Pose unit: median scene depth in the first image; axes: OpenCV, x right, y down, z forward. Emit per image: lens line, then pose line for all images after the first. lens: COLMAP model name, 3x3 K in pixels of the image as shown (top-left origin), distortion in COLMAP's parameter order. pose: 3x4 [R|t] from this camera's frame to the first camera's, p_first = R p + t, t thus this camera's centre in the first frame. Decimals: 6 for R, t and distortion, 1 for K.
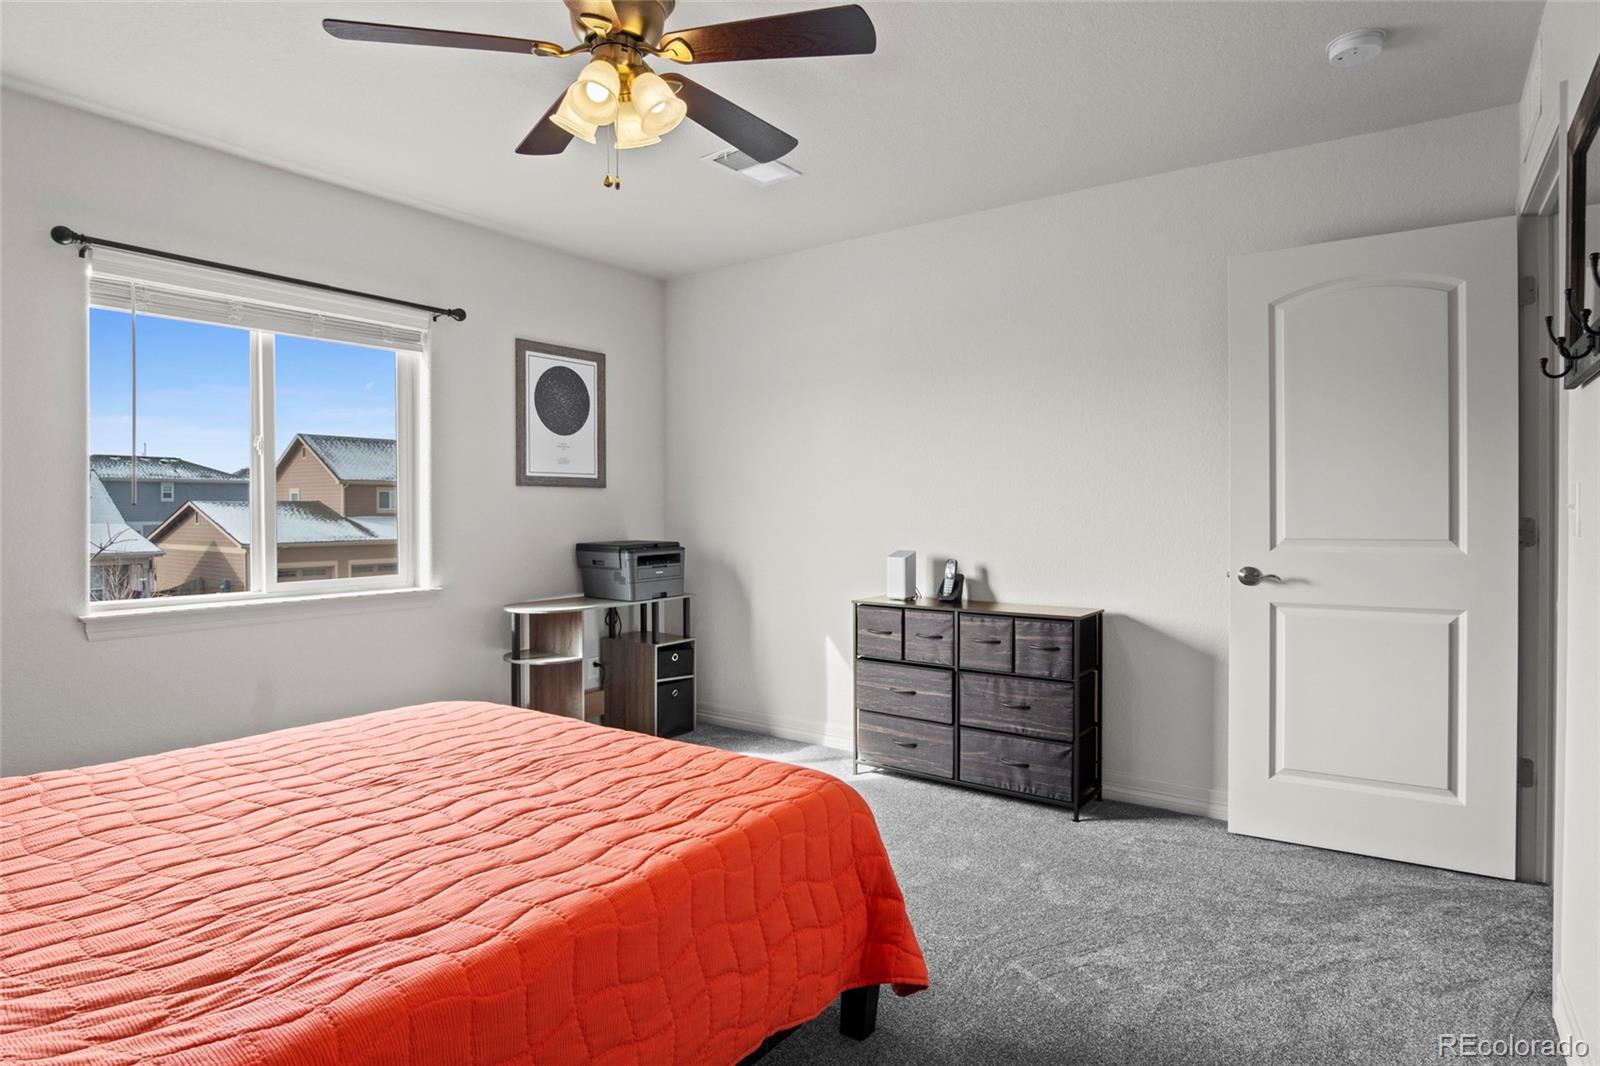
lens RADIAL K [[878.2, 0, 804.9], [0, 878.2, 523.1], [0, 0, 1]] dist [-0.032259, 0.008770]
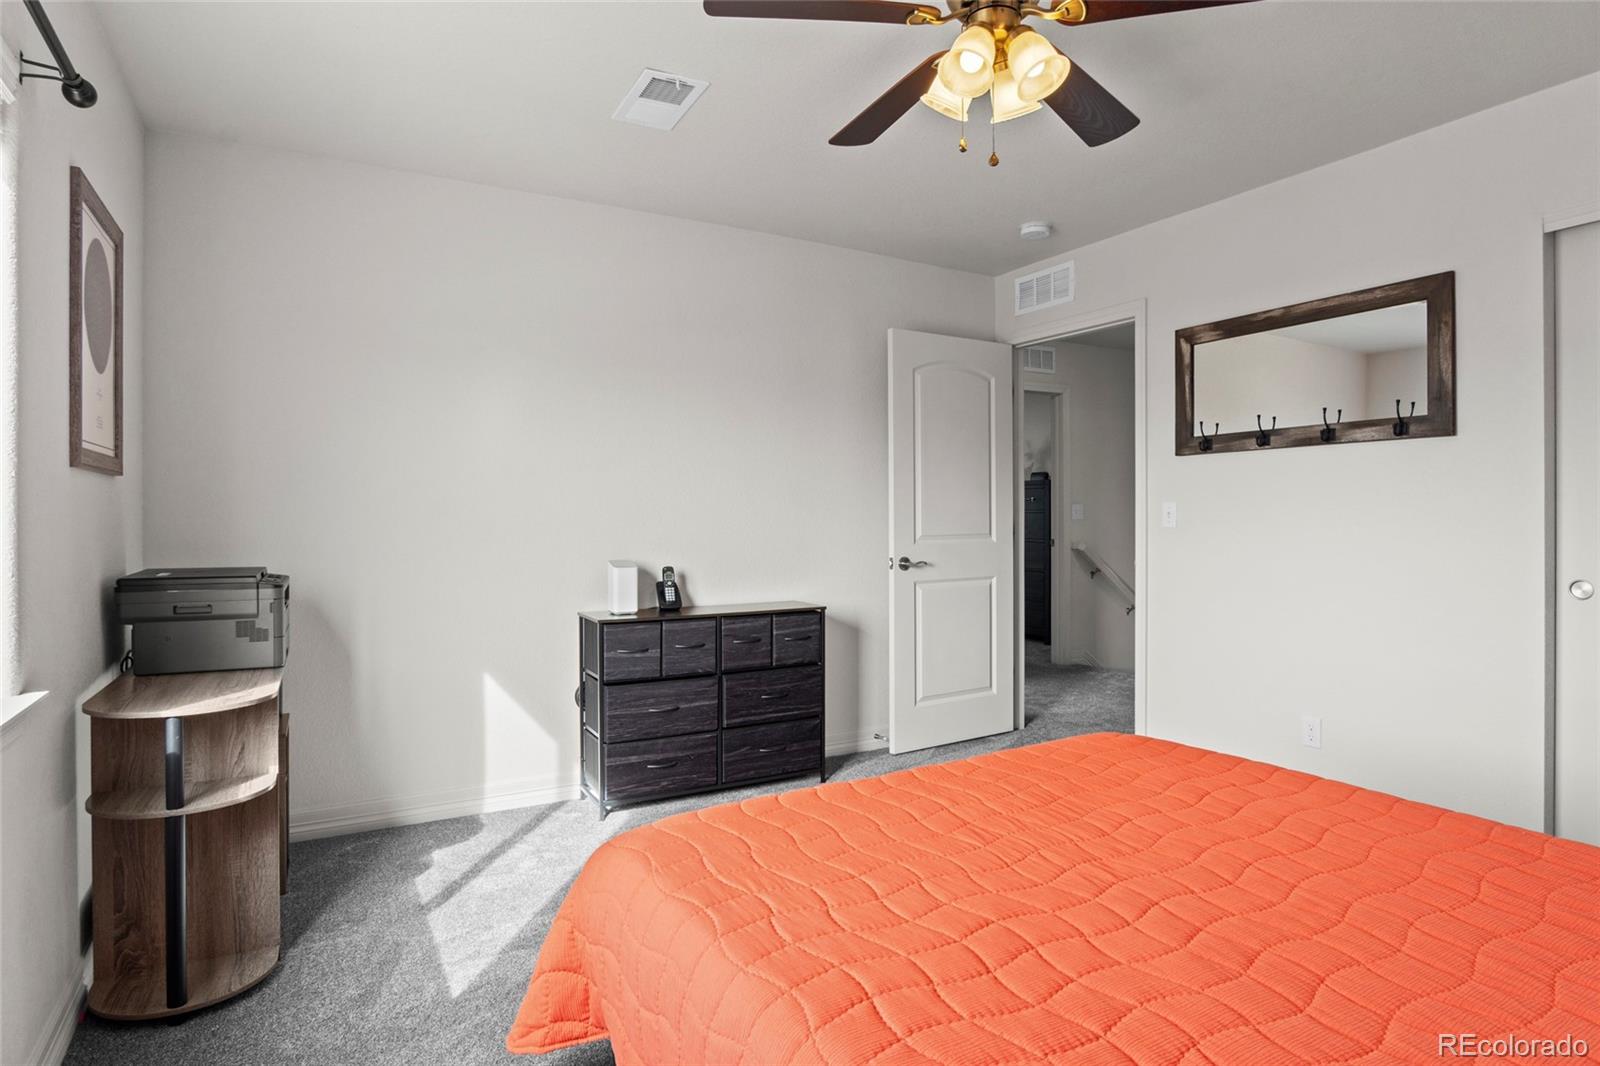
lens RADIAL K [[878.2, 0, 801.2], [0, 878.2, 529.4], [0, 0, 1]] dist [-0.032259, 0.008770]
pose [[0.404462, -0.014377, 0.914442, -0.703153], [0.013453, 0.999862, 0.009770, -0.007672], [-0.914456, 0.008351, 0.404600, 0.502917]]
